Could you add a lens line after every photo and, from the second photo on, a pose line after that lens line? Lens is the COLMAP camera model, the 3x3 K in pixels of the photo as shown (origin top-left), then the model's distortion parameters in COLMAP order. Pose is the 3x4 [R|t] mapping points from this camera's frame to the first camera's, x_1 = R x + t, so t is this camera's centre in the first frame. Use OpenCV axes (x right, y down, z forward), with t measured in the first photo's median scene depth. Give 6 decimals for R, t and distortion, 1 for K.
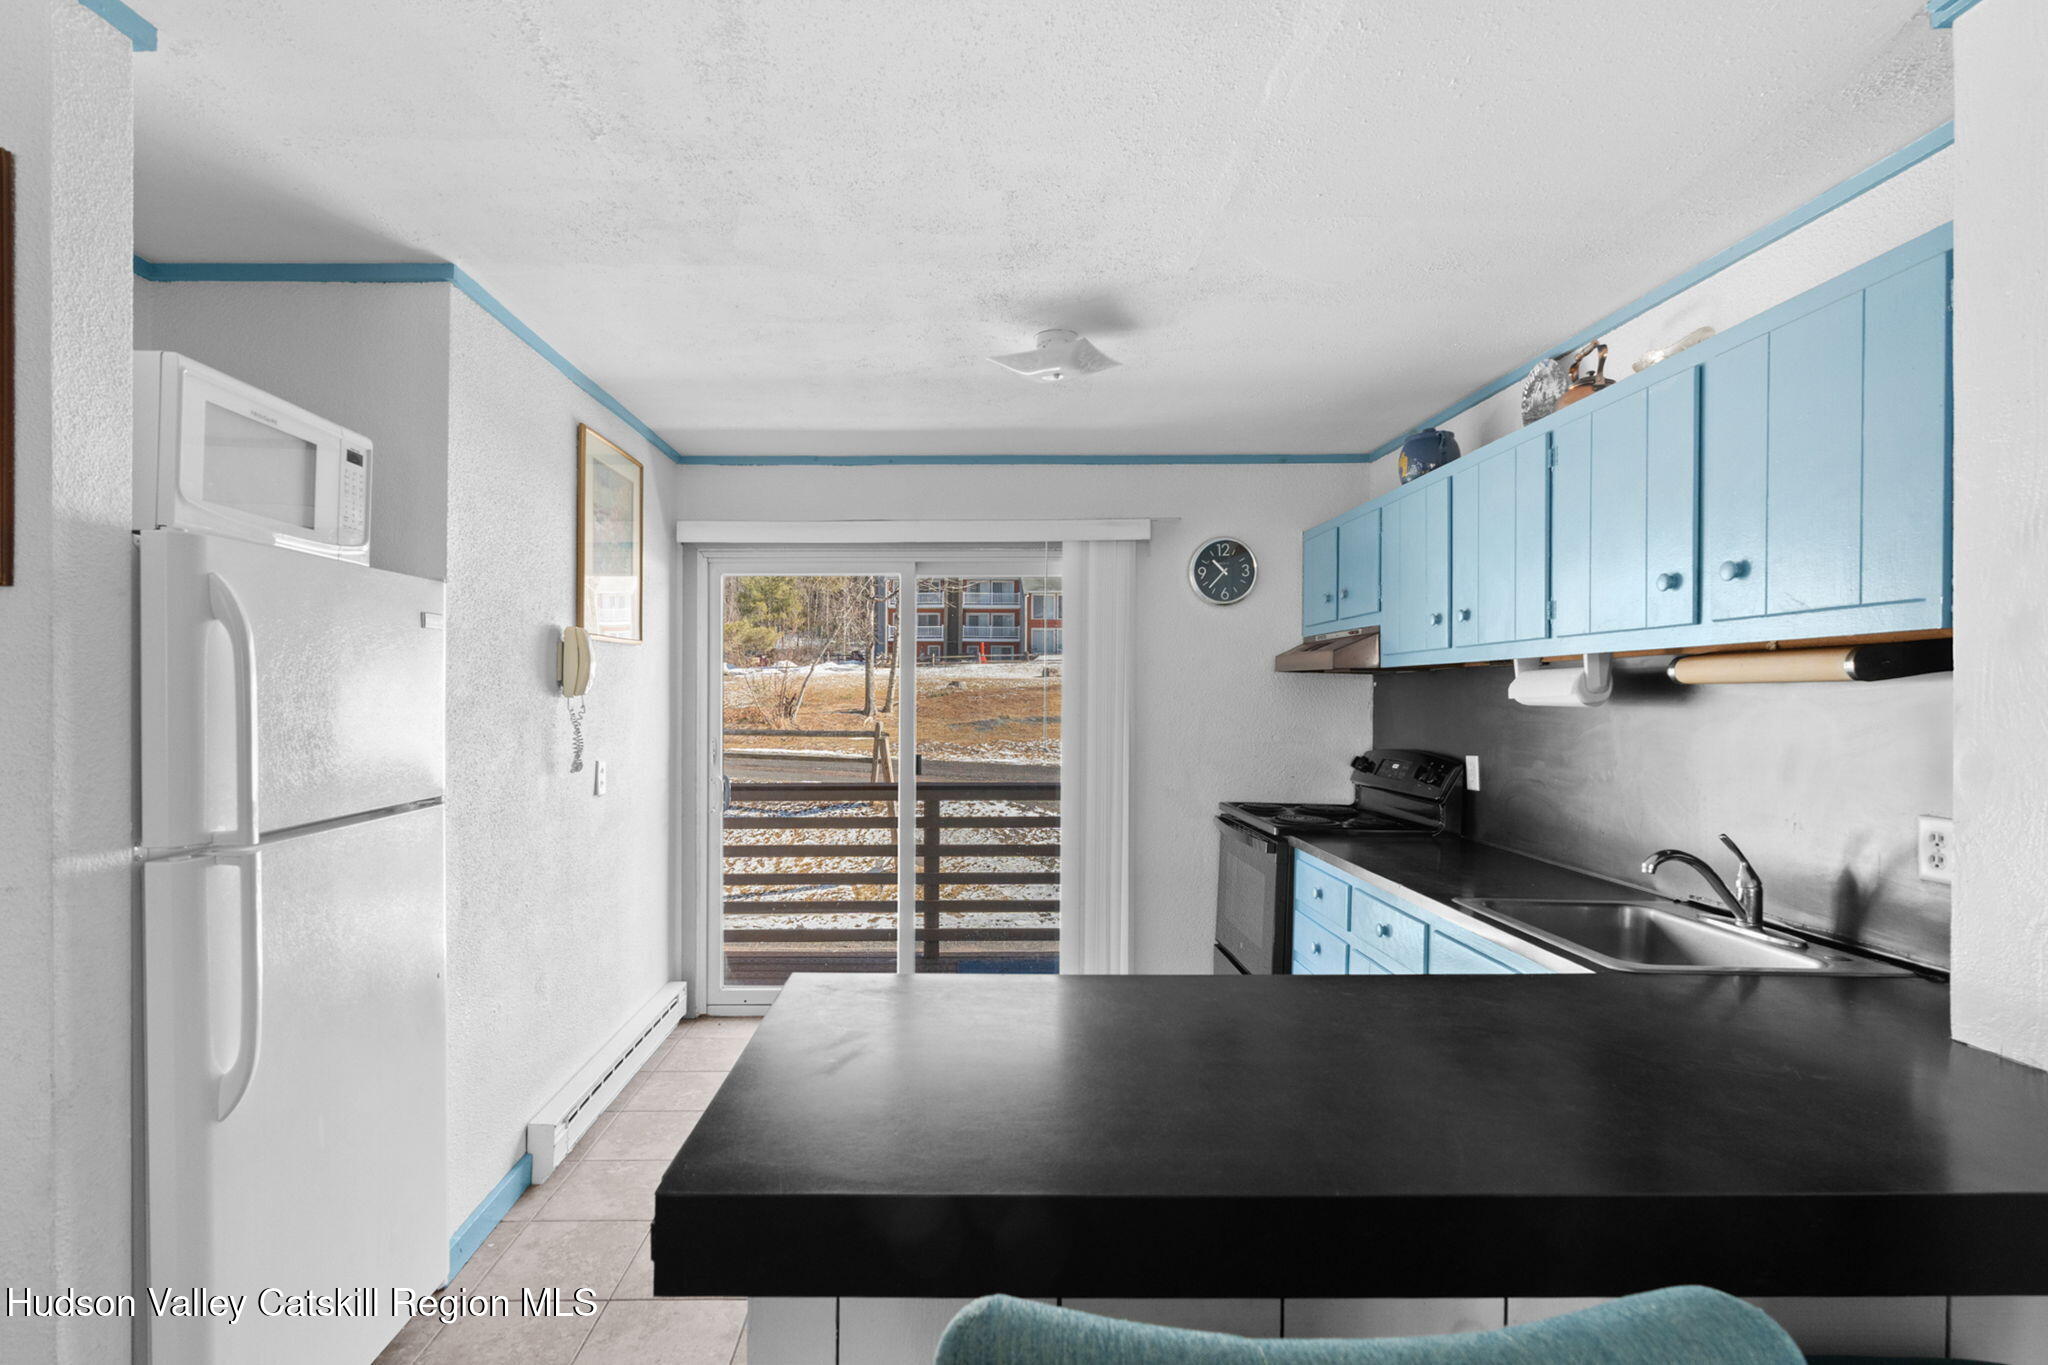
lens RADIAL K [[835.6, 0, 1018.3], [0, 835.6, 687.8], [0, 0, 1]] dist [-0.003013, 0.000094]
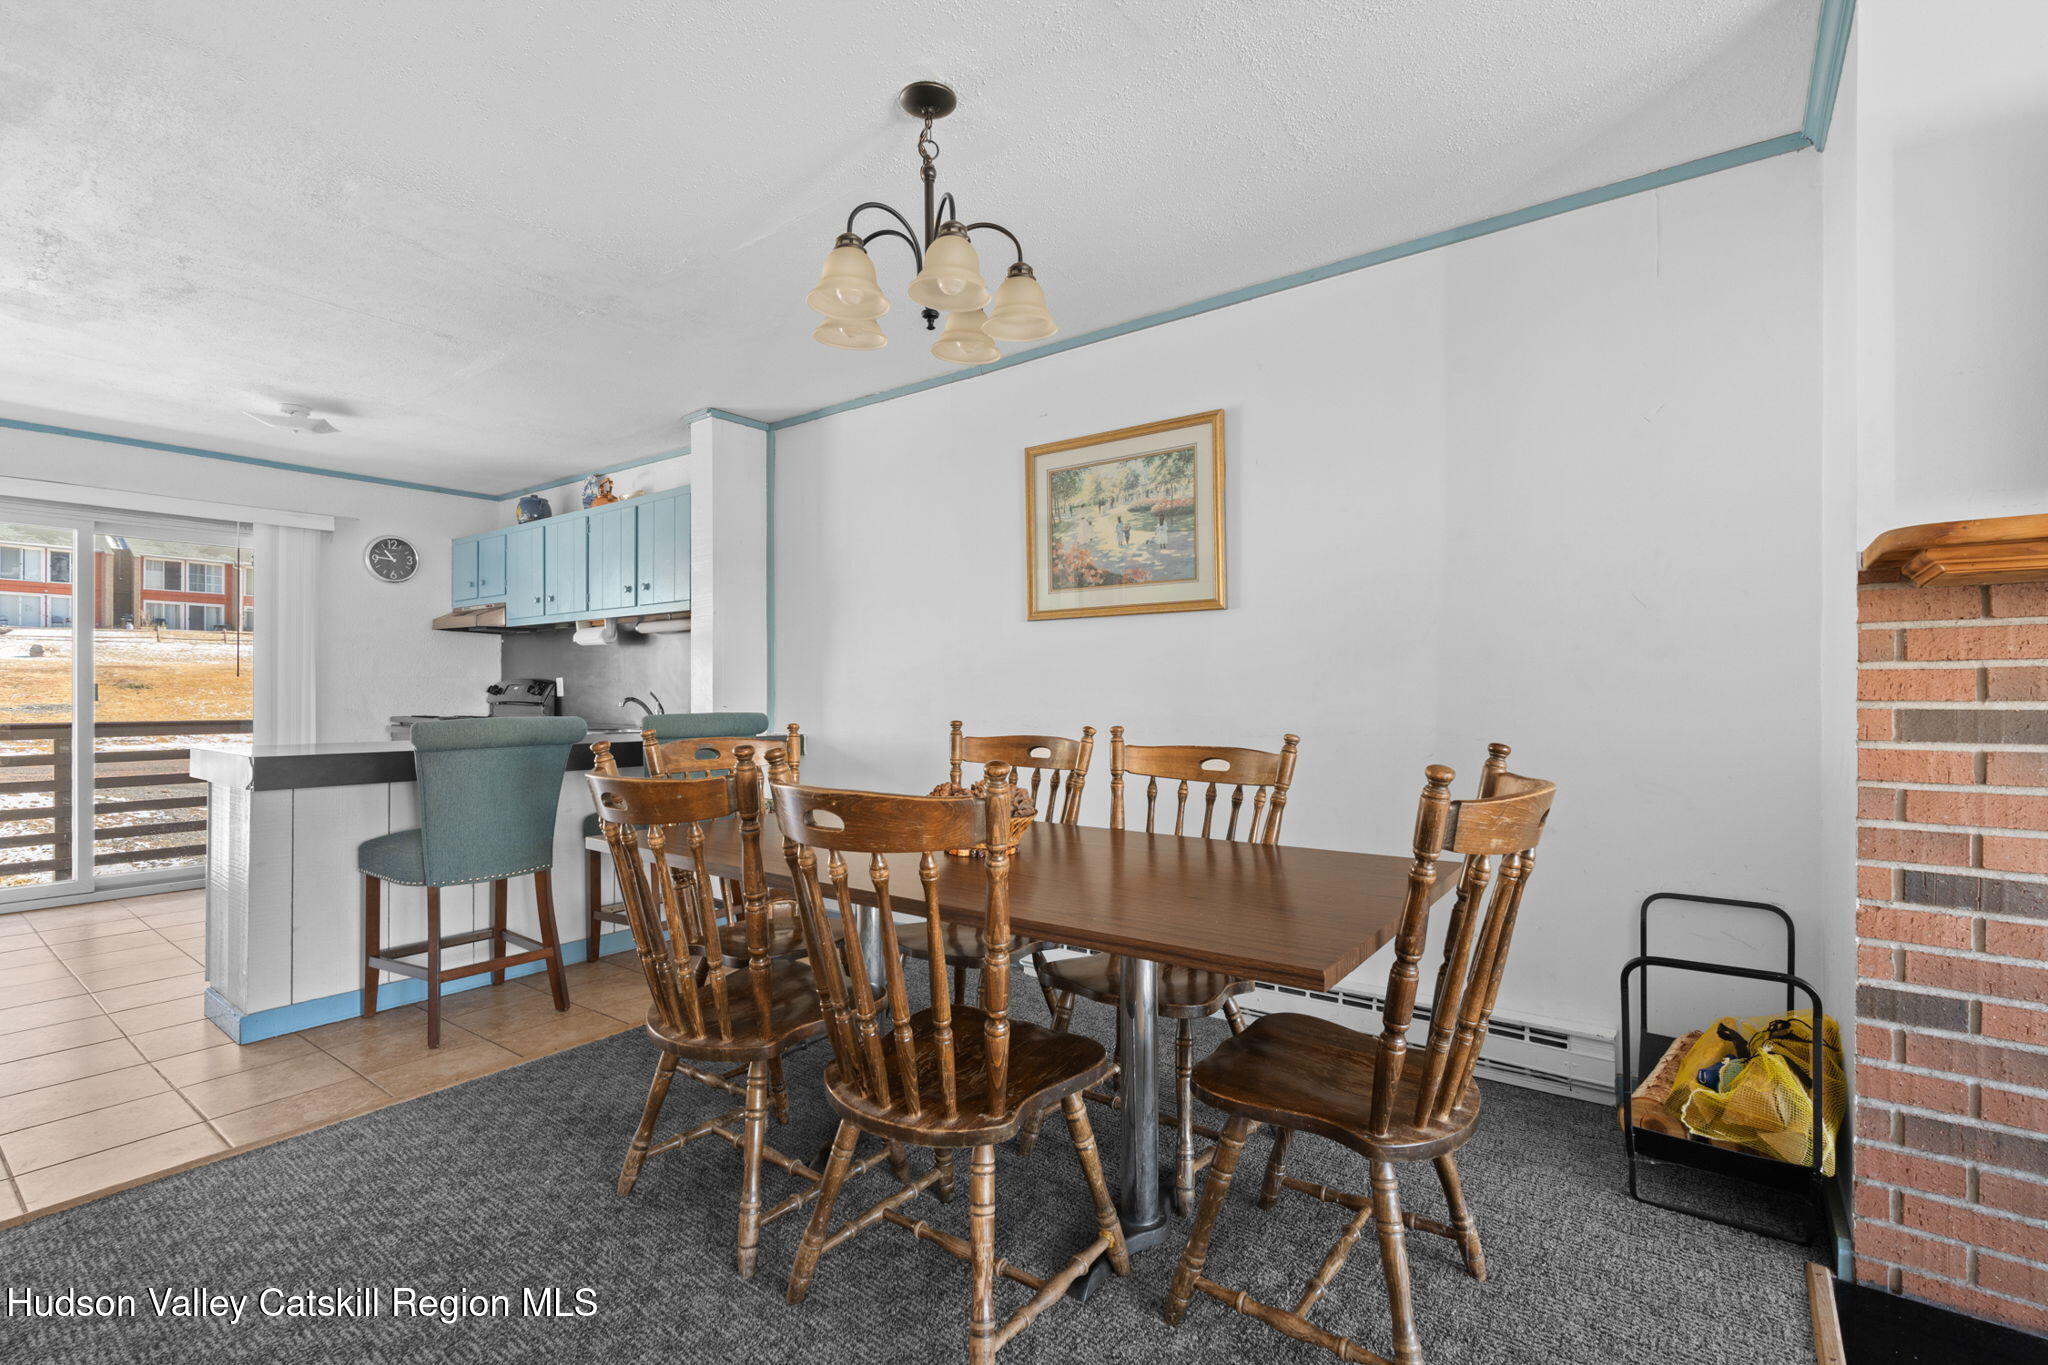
lens RADIAL K [[835.6, 0, 982.5], [0, 835.6, 679.0], [0, 0, 1]] dist [-0.003013, 0.000094]
pose [[0.598711, 0.000215, 0.800965, -0.400770], [0.006170, 0.999969, -0.004880, 0.109649], [-0.800941, 0.007863, 0.598691, -0.916672]]
